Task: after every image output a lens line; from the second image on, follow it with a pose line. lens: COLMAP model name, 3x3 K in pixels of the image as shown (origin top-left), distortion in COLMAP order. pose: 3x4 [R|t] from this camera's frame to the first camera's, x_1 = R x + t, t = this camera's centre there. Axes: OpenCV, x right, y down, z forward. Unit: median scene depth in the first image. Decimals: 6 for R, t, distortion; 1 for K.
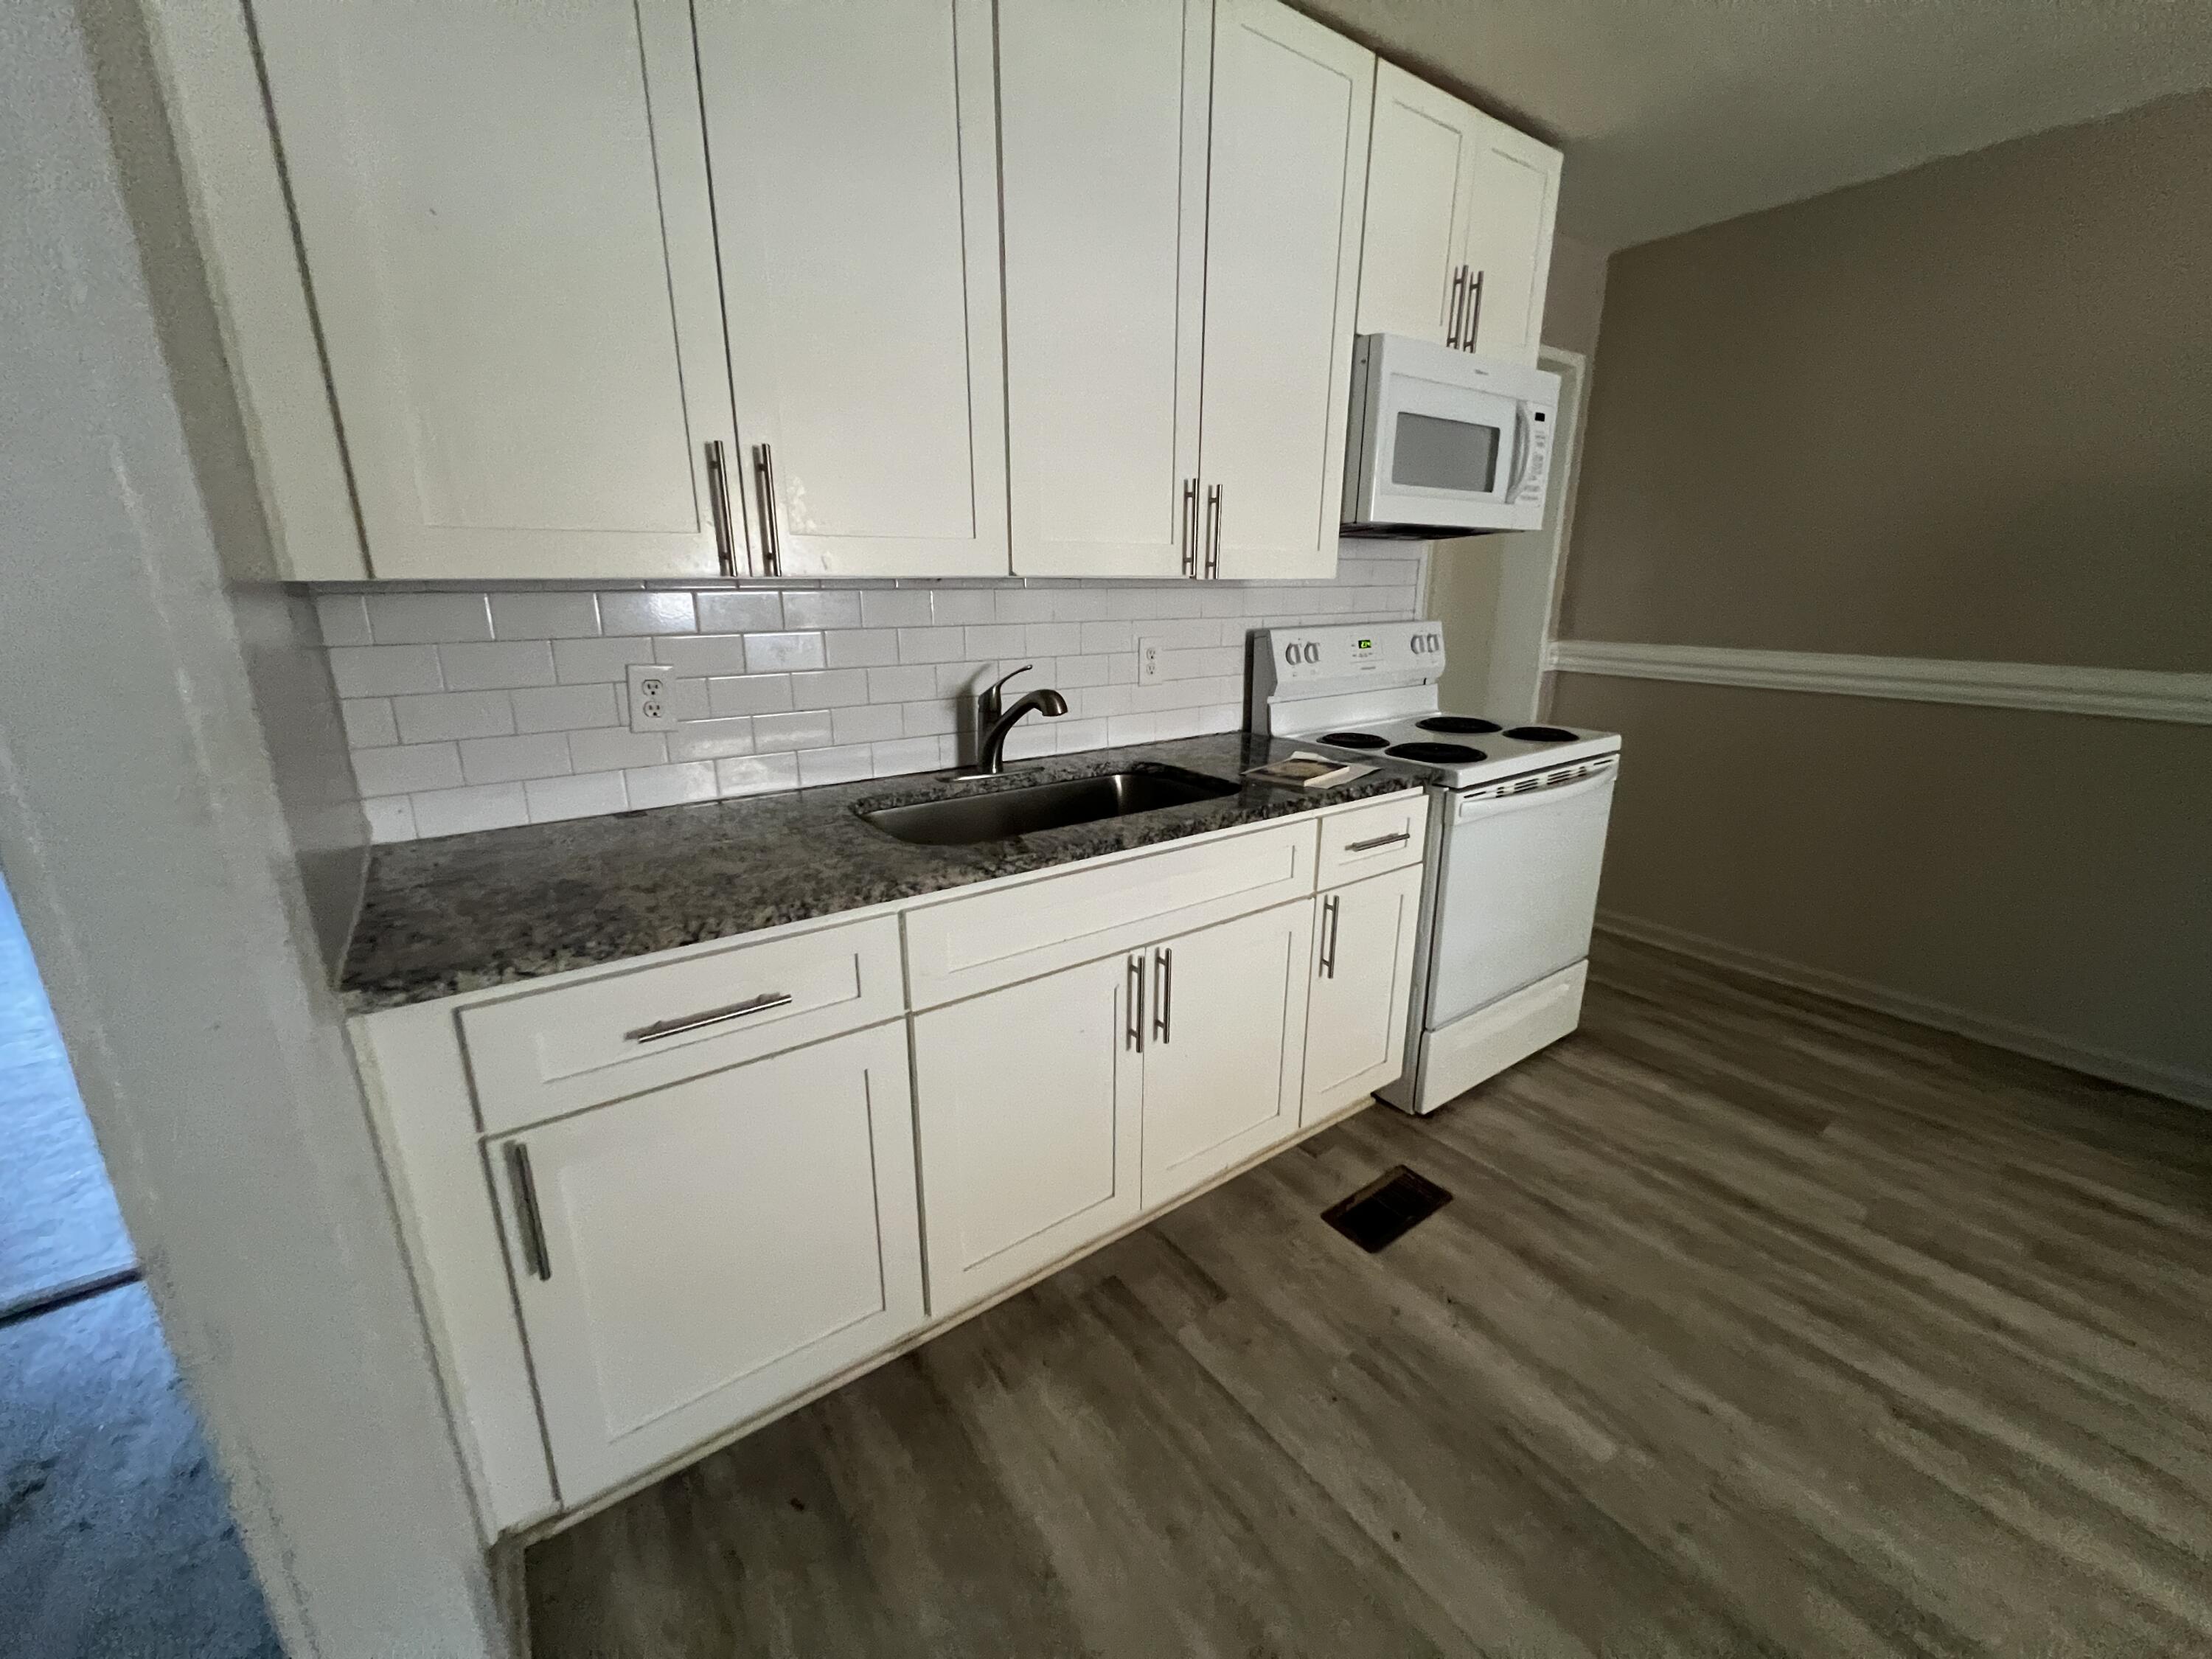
lens RADIAL K [[884.3, 0, 1112.4], [0, 884.3, 825.7], [0, 0, 1]] dist [-0.001710, -0.000324]
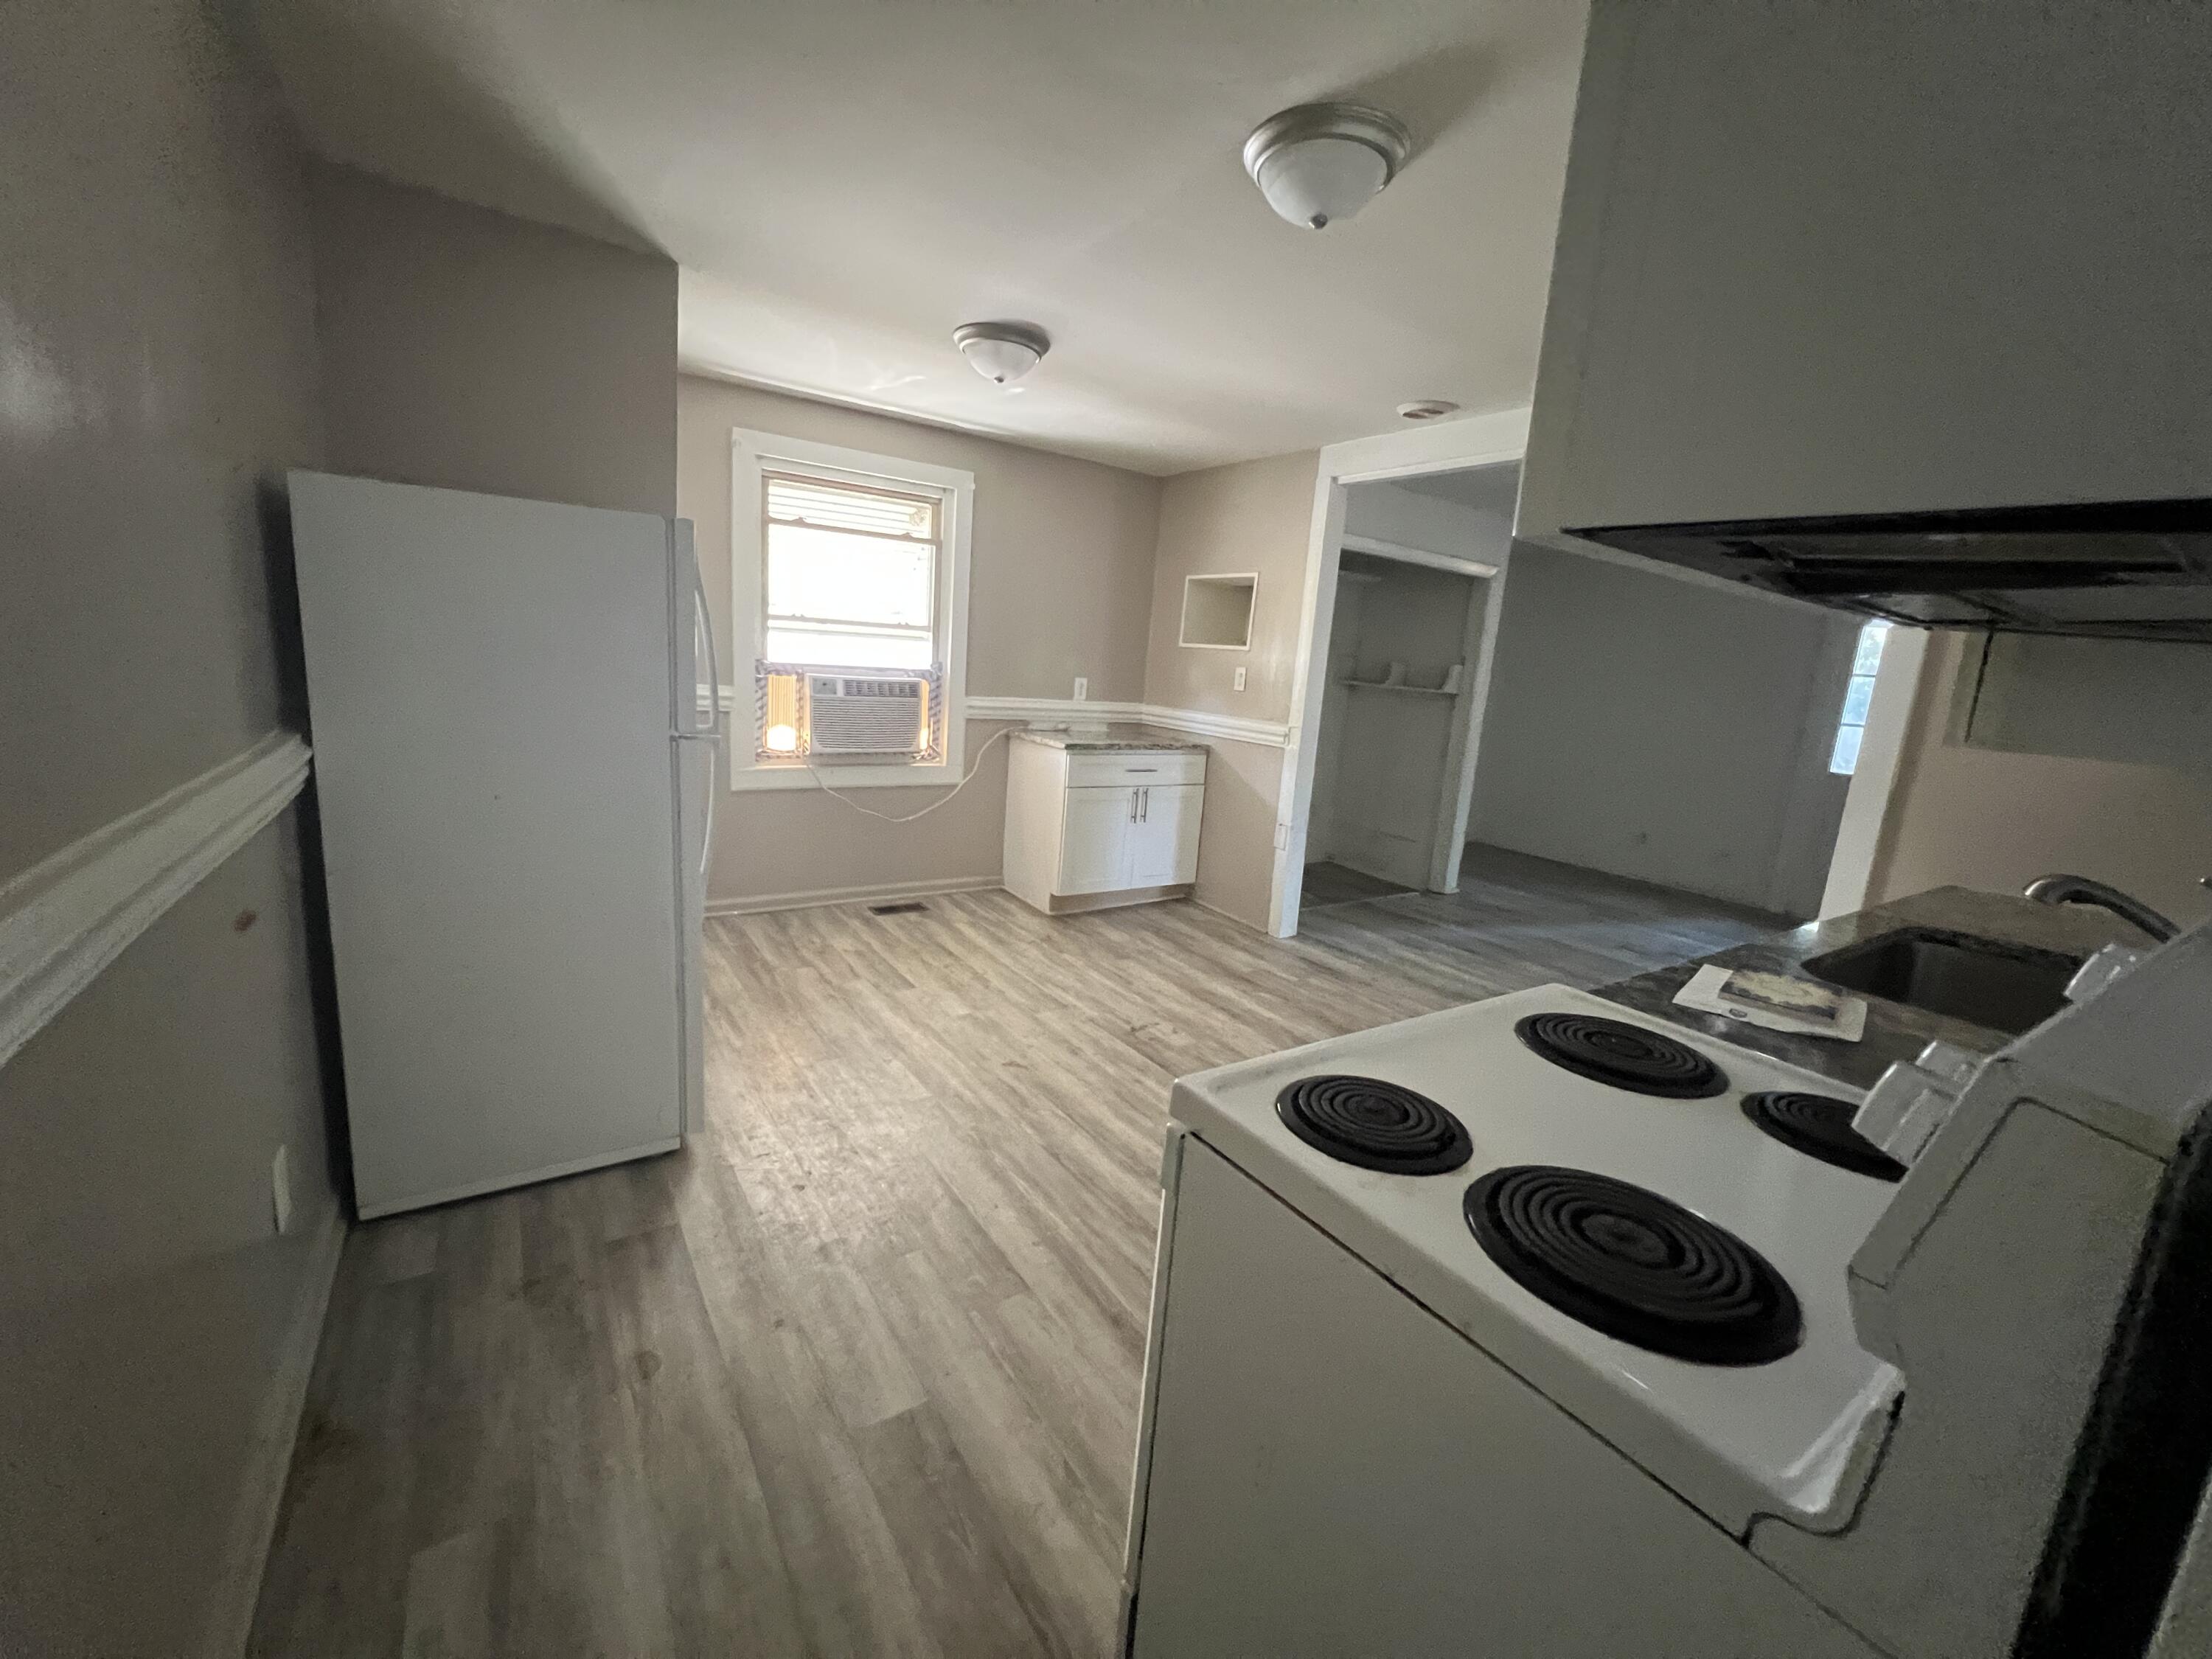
lens RADIAL K [[884.3, 0, 1112.4], [0, 884.3, 825.7], [0, 0, 1]] dist [-0.001710, -0.000324]
pose [[-0.997043, -0.076229, 0.009704, 0.749262], [-0.064264, 0.896390, 0.438583, -0.460123], [-0.042131, 0.436663, -0.898638, 1.603176]]
